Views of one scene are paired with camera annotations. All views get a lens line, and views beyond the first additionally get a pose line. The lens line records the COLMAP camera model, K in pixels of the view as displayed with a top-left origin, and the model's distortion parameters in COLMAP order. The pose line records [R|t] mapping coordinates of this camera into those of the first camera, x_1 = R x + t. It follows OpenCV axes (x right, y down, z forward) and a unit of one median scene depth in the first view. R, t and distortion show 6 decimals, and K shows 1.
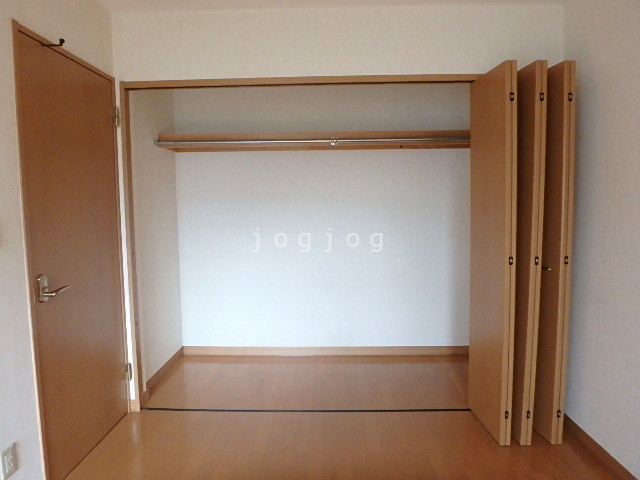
lens RADIAL K [[401.7, 0, 318.8], [0, 401.7, 235.1], [0, 0, 1]] dist [-0.024358, -0.000362]
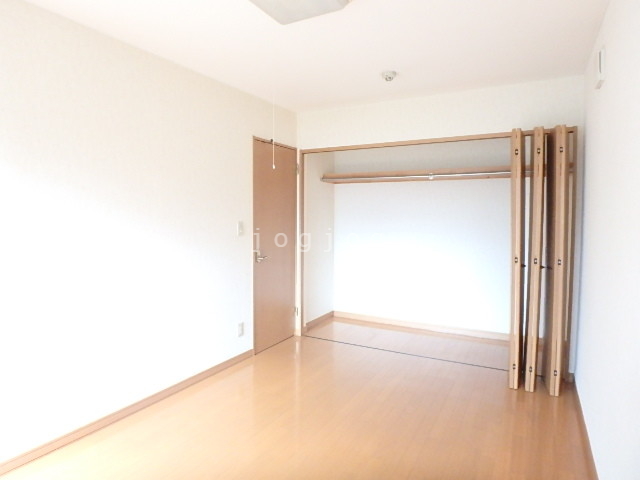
lens RADIAL K [[401.7, 0, 318.8], [0, 401.7, 235.1], [0, 0, 1]] dist [-0.024358, -0.000362]
pose [[0.893247, 0.044088, -0.447400, 0.391422], [-0.055255, 0.998401, -0.011932, 0.019717], [0.446158, 0.035379, 0.894255, -0.554274]]
